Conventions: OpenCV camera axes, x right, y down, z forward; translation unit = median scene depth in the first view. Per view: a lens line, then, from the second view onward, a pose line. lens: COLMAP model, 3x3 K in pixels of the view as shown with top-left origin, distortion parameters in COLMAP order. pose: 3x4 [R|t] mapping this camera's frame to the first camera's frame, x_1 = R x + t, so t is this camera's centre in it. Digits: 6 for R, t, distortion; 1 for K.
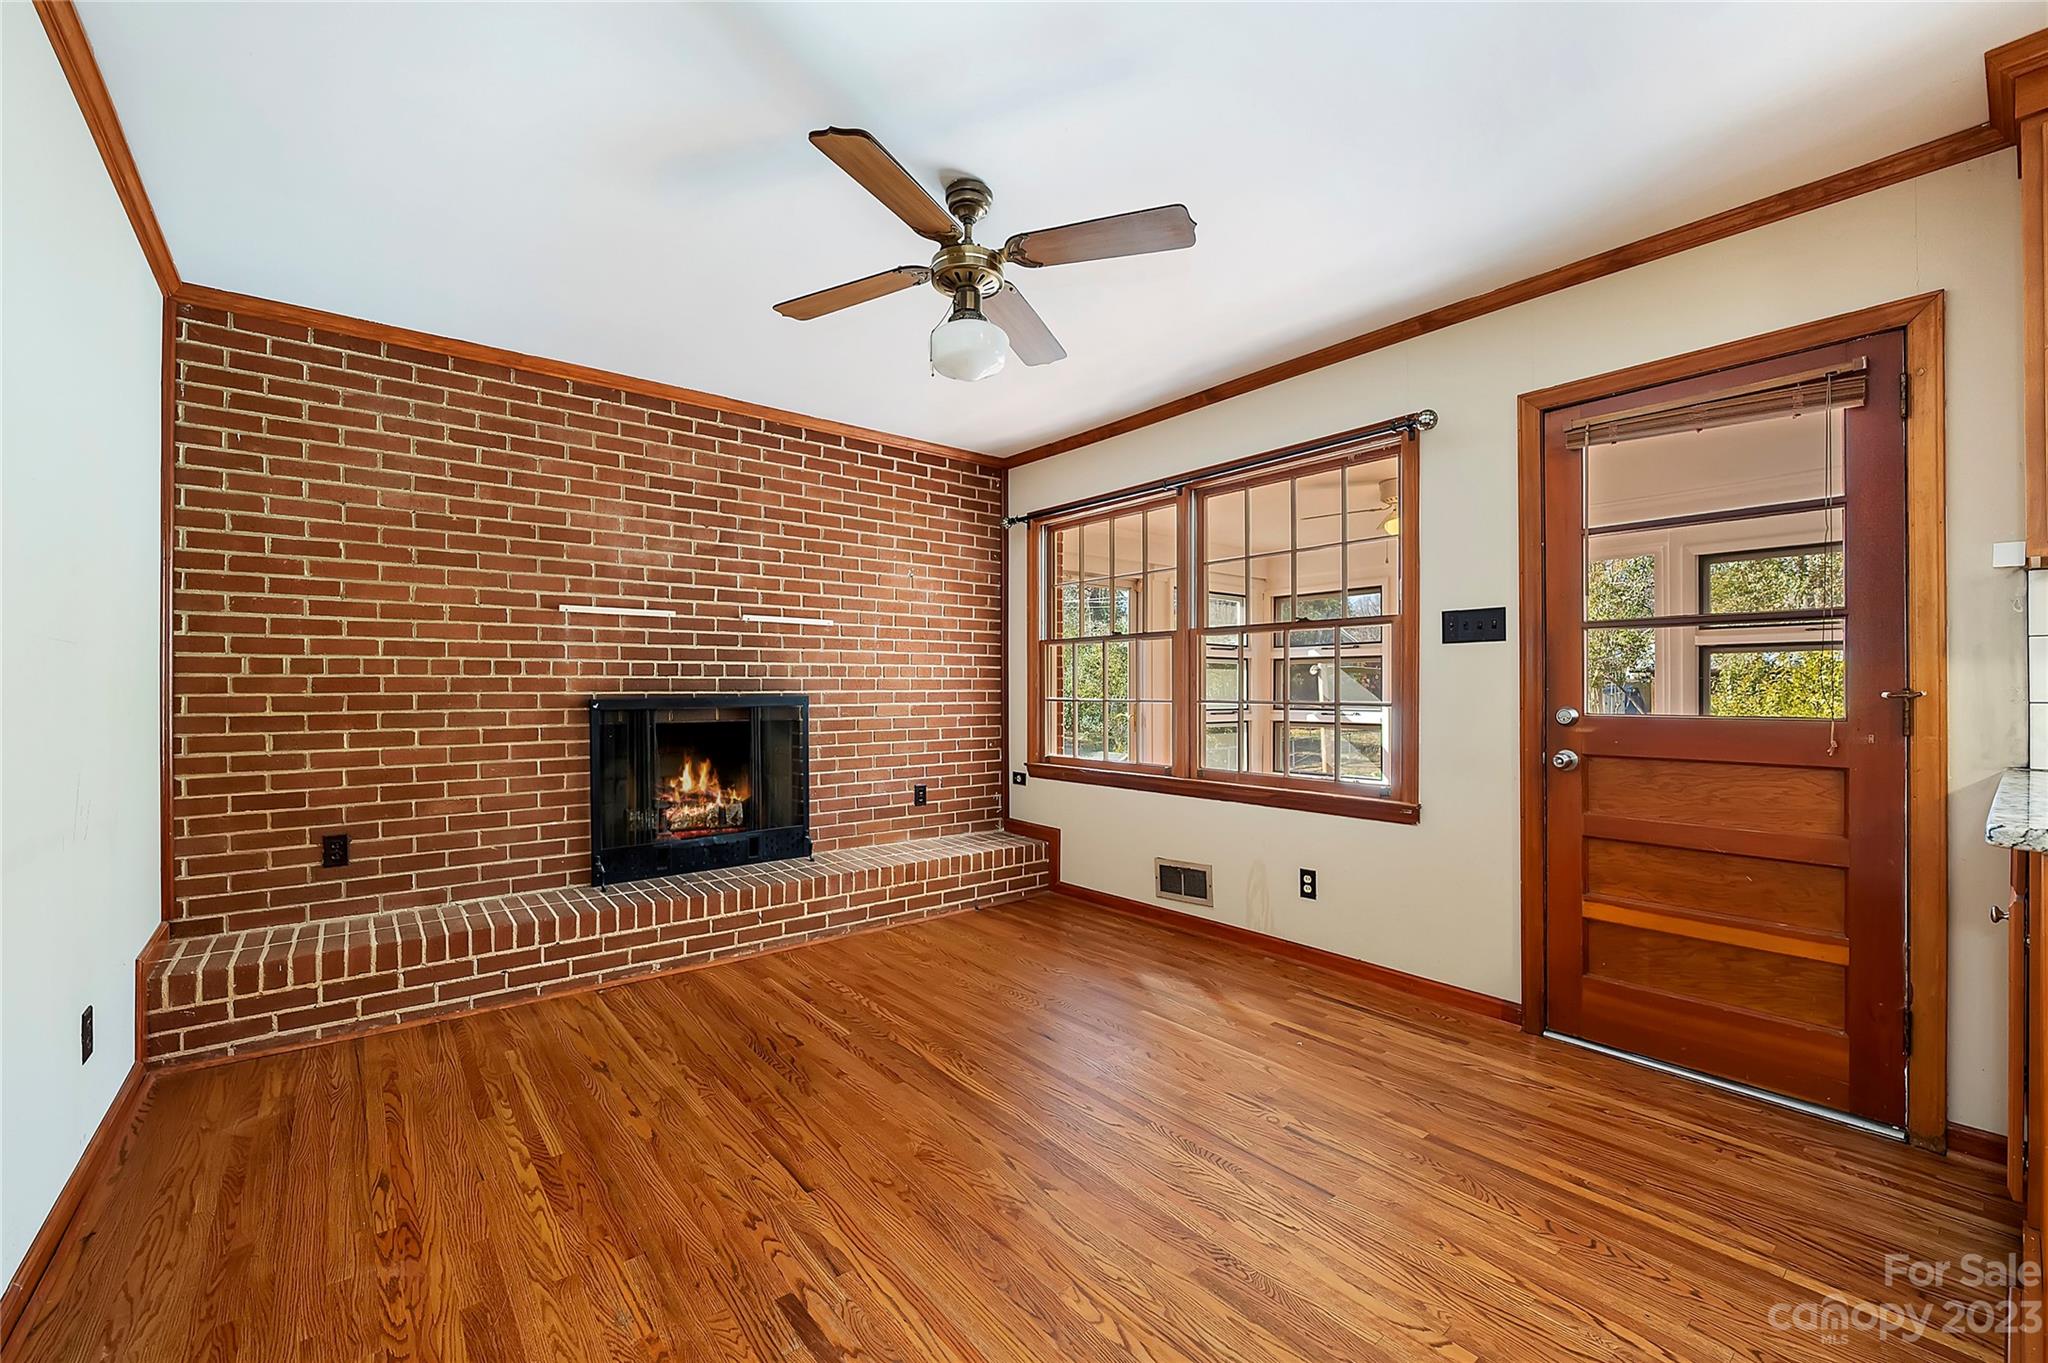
lens RADIAL K [[838.3, 0, 1020.5], [0, 838.3, 687.1], [0, 0, 1]] dist [-0.004216, 0.002162]
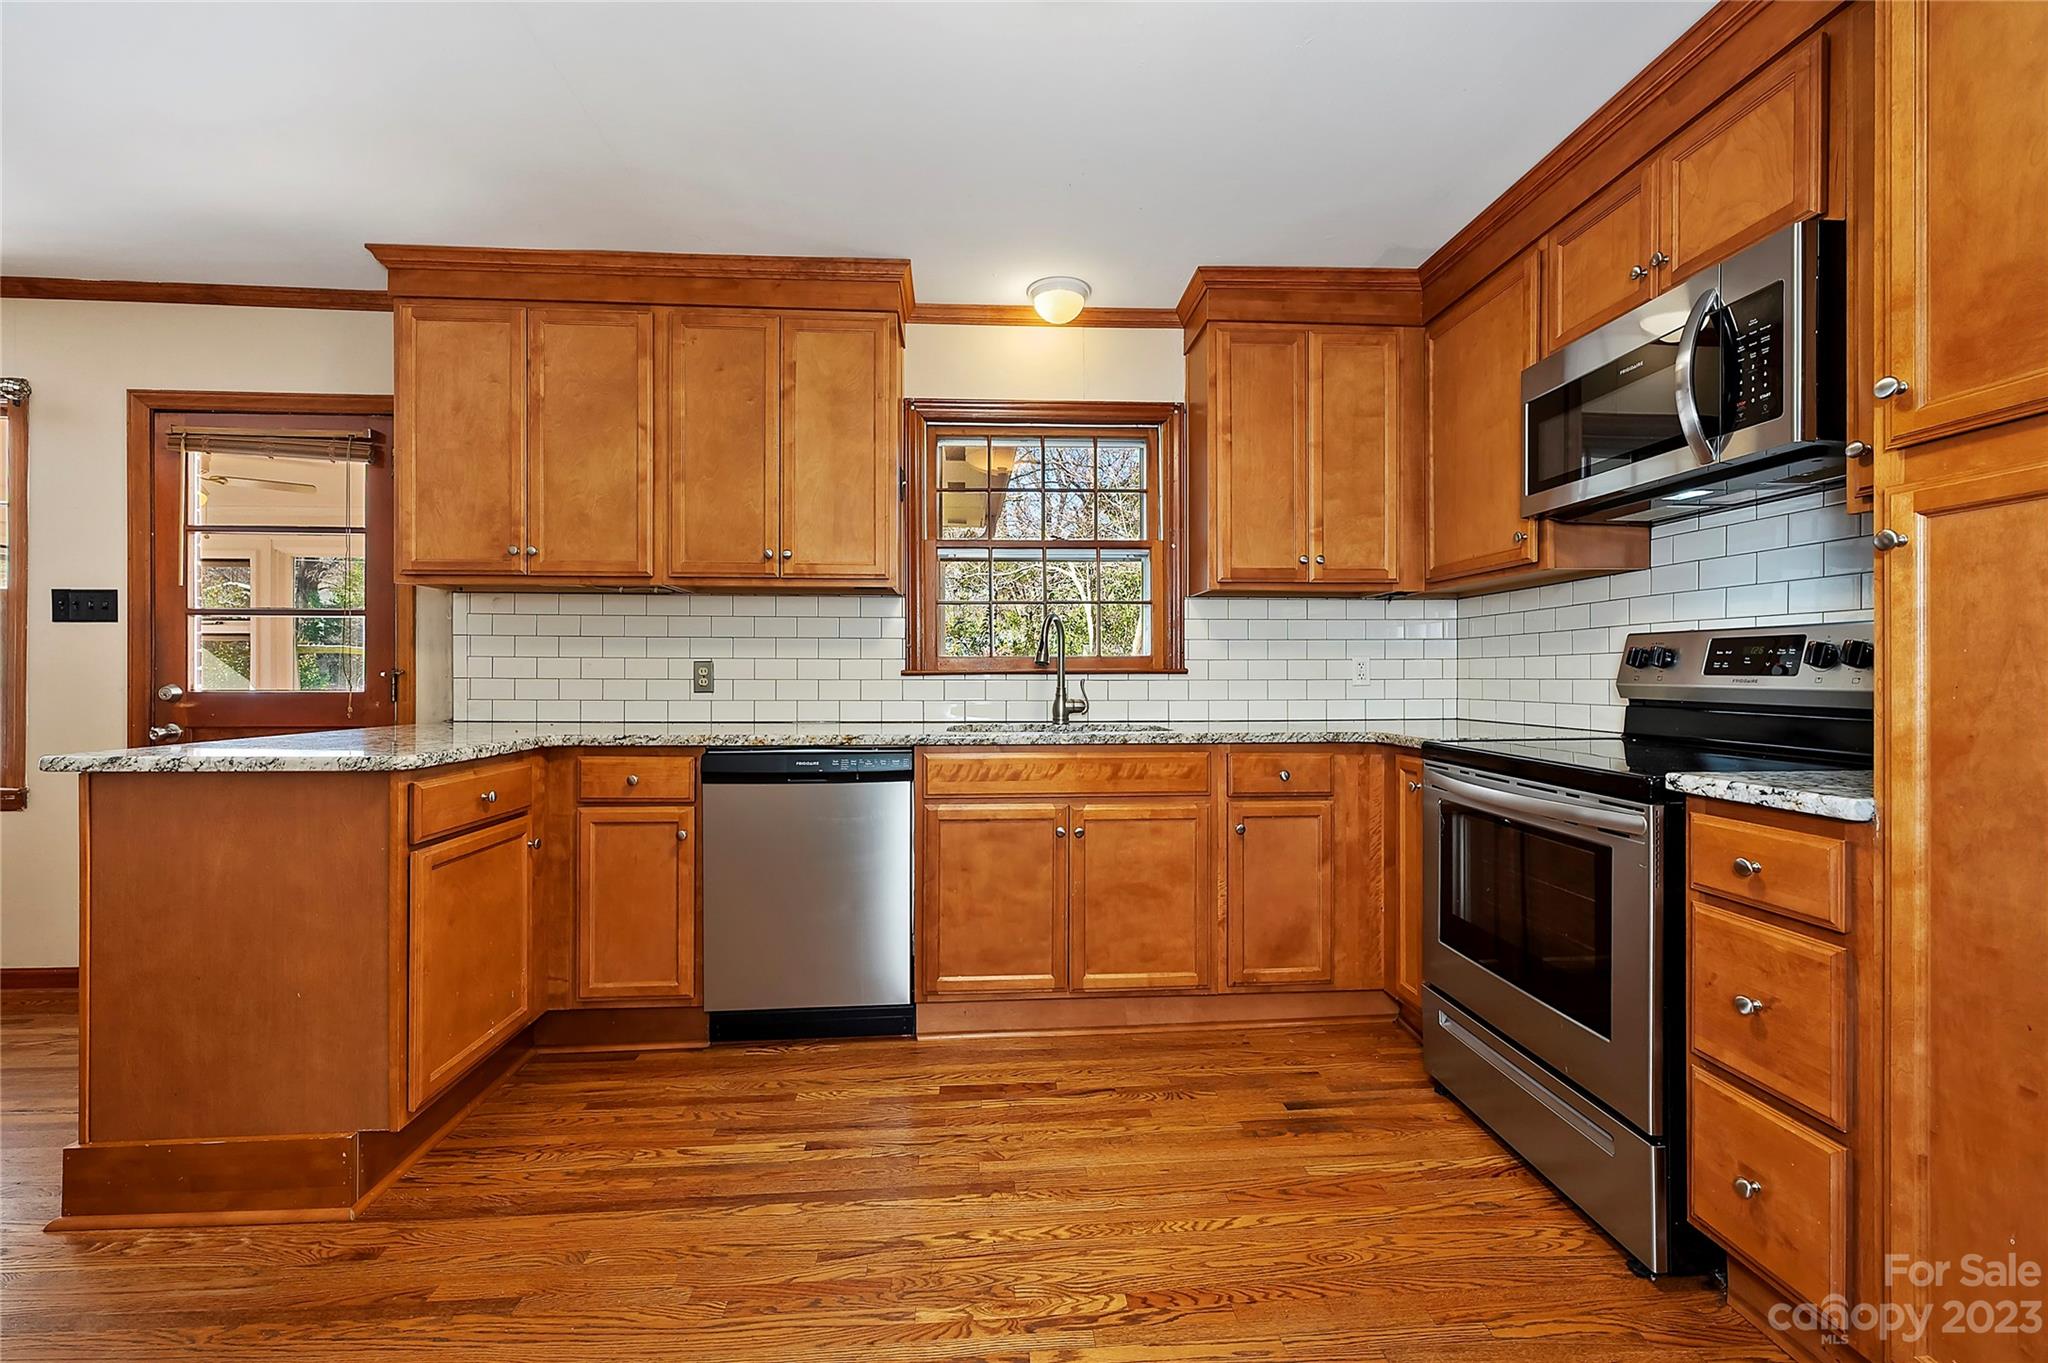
lens RADIAL K [[838.3, 0, 1027.9], [0, 838.3, 669.4], [0, 0, 1]] dist [-0.004216, 0.002162]
pose [[0.578946, 0.003431, 0.815359, 0.319742], [-0.004272, 0.999990, -0.001174, 0.000083], [-0.815355, -0.002803, 0.578955, -0.434395]]
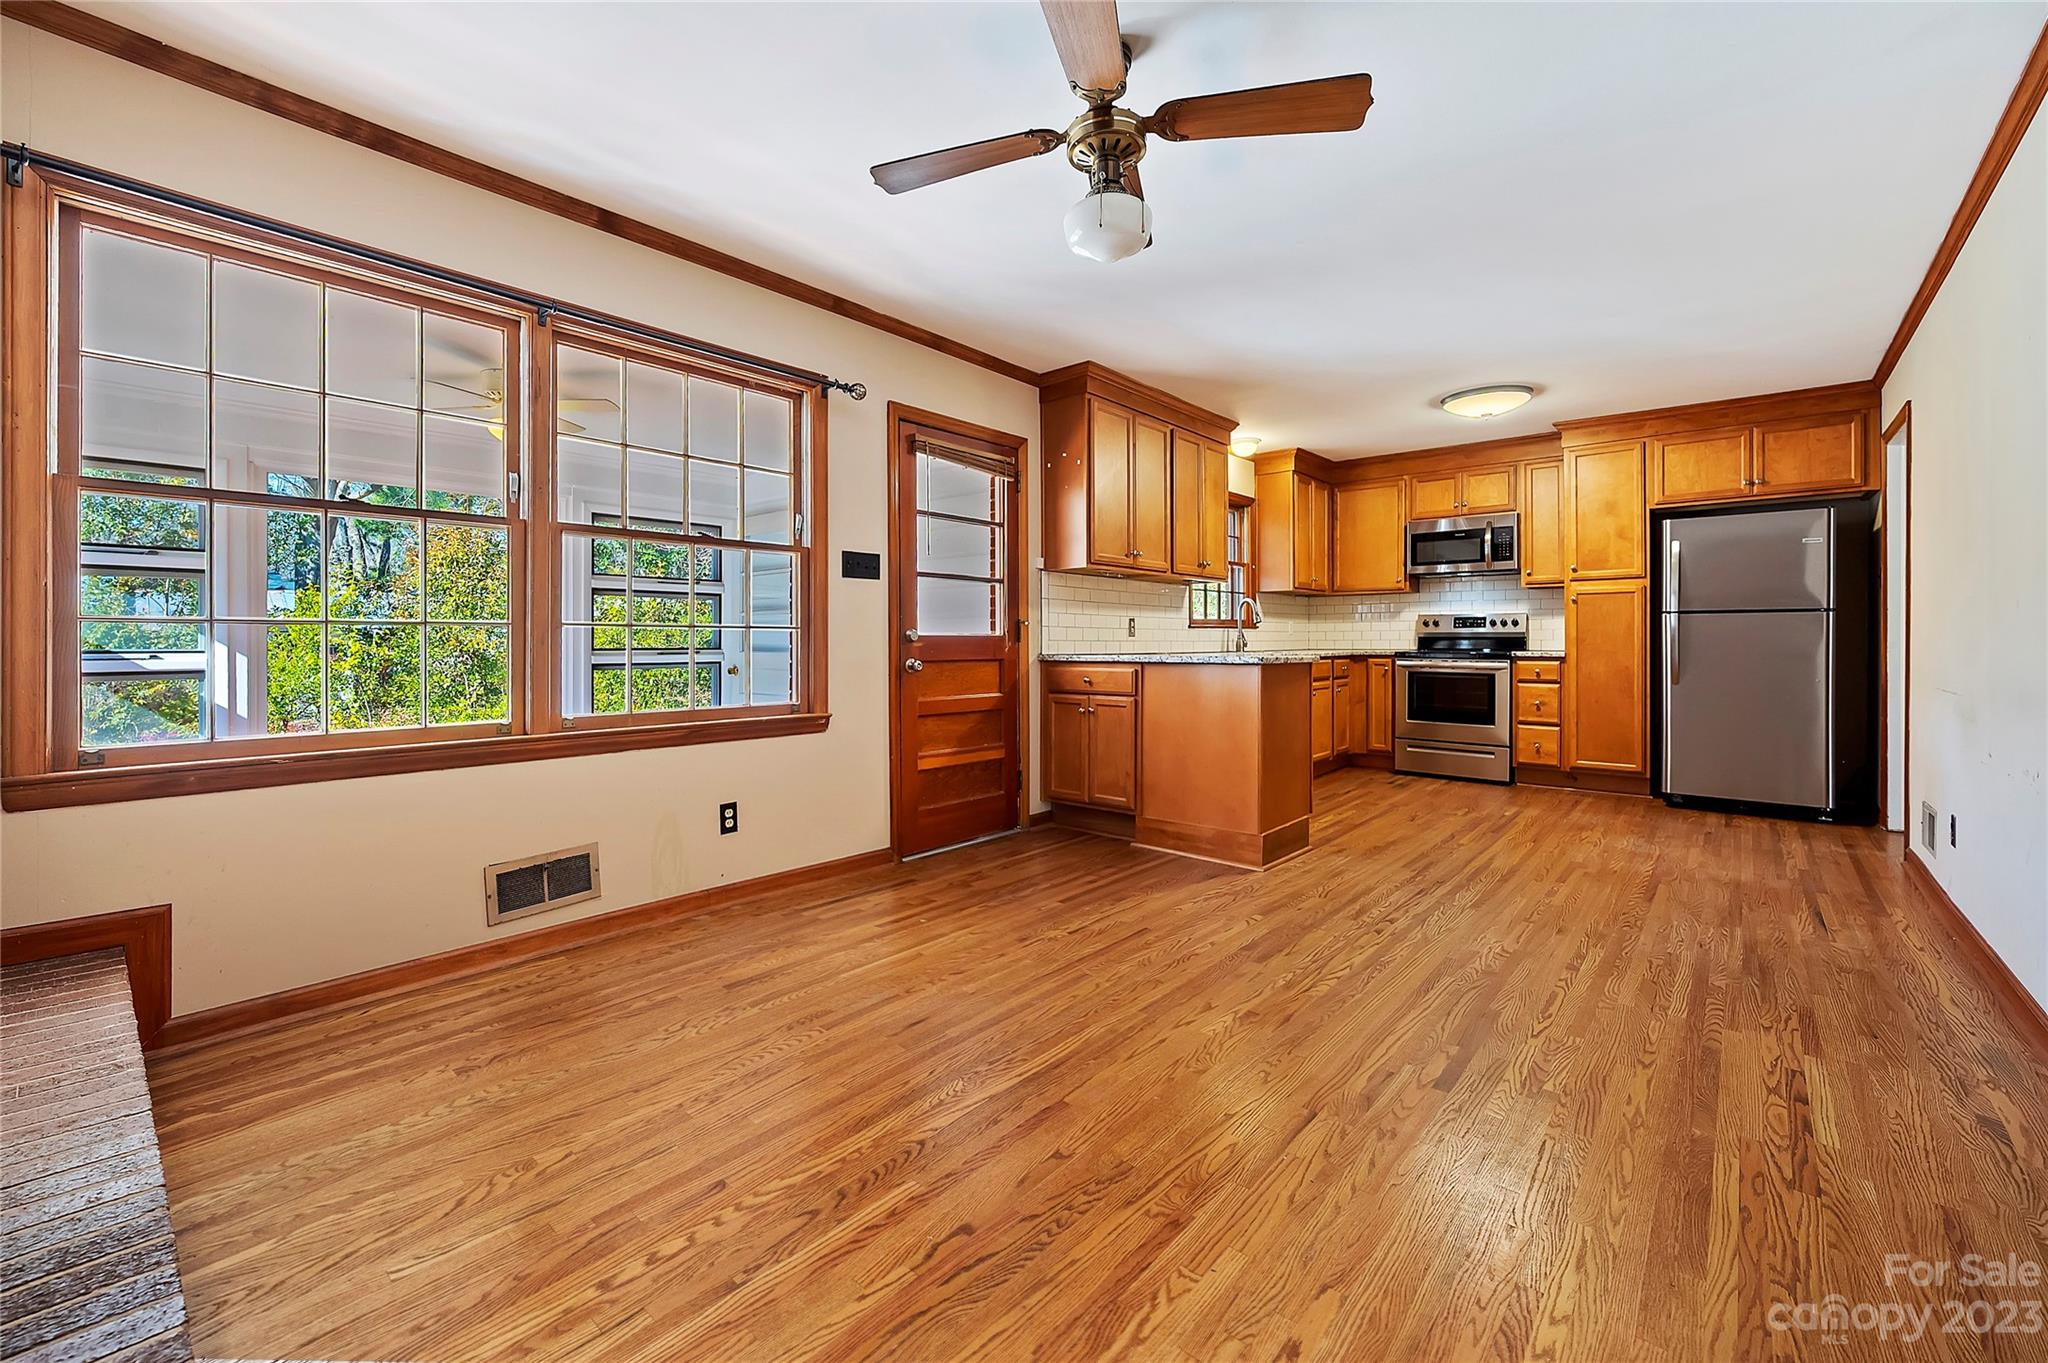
lens RADIAL K [[838.3, 0, 1011.7], [0, 838.3, 640.2], [0, 0, 1]] dist [-0.004216, 0.002162]
pose [[-0.168863, 0.000435, 0.985639, -0.636723], [-0.003210, 0.999994, -0.000992, 0.034114], [-0.985634, -0.003331, -0.168860, 0.841259]]
